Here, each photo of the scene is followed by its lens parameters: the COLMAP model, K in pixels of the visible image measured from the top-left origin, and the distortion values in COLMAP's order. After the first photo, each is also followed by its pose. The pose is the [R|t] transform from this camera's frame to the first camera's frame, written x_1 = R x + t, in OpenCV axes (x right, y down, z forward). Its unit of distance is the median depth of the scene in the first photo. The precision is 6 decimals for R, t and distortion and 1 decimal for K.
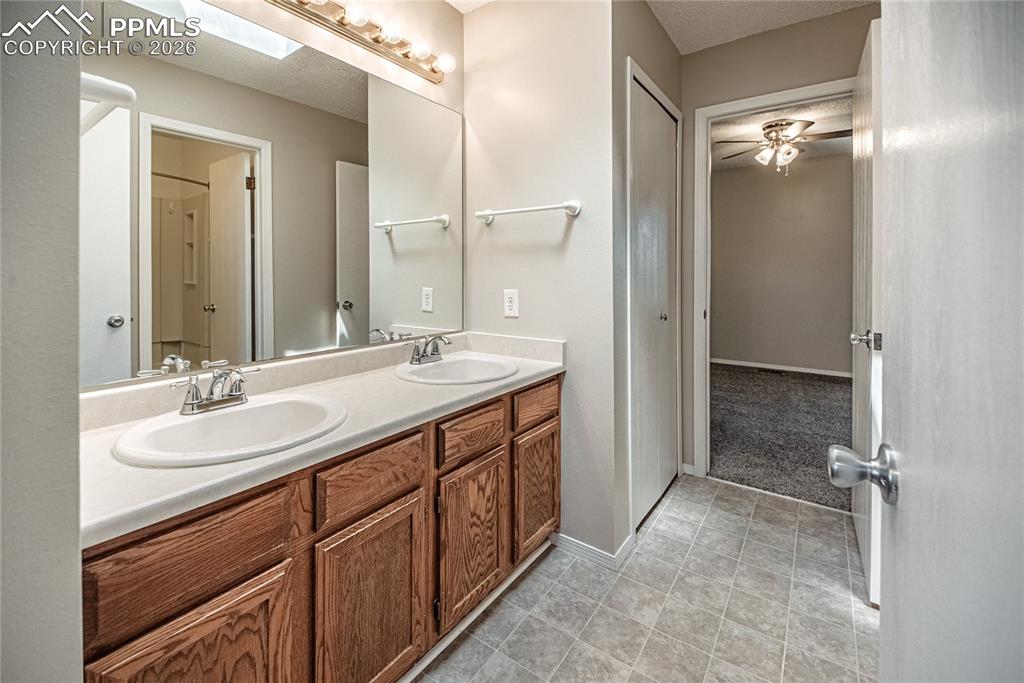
lens RADIAL K [[439.0, 0, 514.0], [0, 439.0, 273.0], [0, 0, 1]] dist [0.001121, 0.000030]
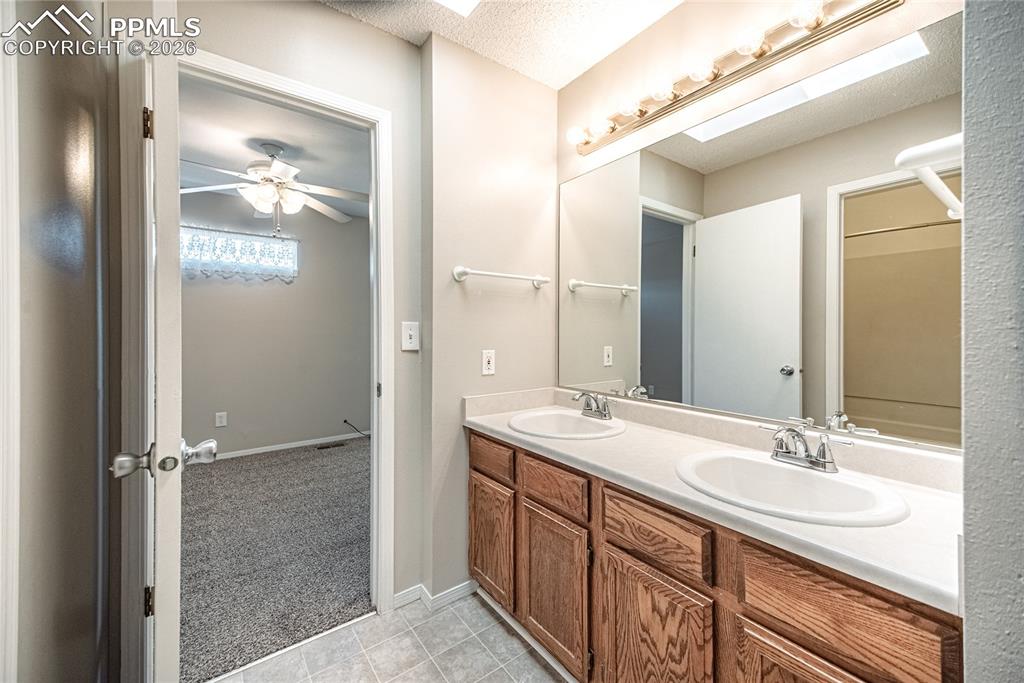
lens RADIAL K [[400.1, 0, 516.1], [0, 400.1, 333.5], [0, 0, 1]] dist [0.048598, -0.022544]
pose [[-0.303257, 0.005138, -0.952895, 0.704373], [-0.001871, 0.999980, 0.005987, -0.008238], [0.952907, 0.003599, -0.303242, 0.995753]]
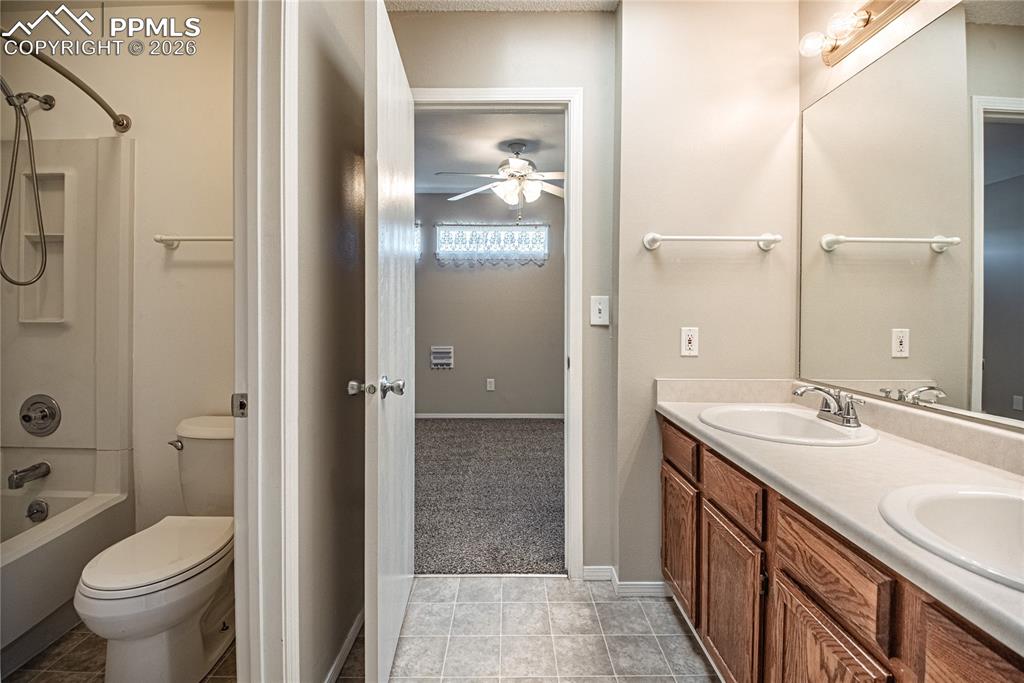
lens RADIAL K [[448.2, 0, 511.7], [0, 448.2, 318.3], [0, 0, 1]] dist [-0.000215, -0.014951]
pose [[-0.815863, 0.002803, -0.578239, 0.614730], [-0.004399, 0.999929, 0.011053, 0.017593], [0.578229, 0.011561, -0.815793, 1.252317]]
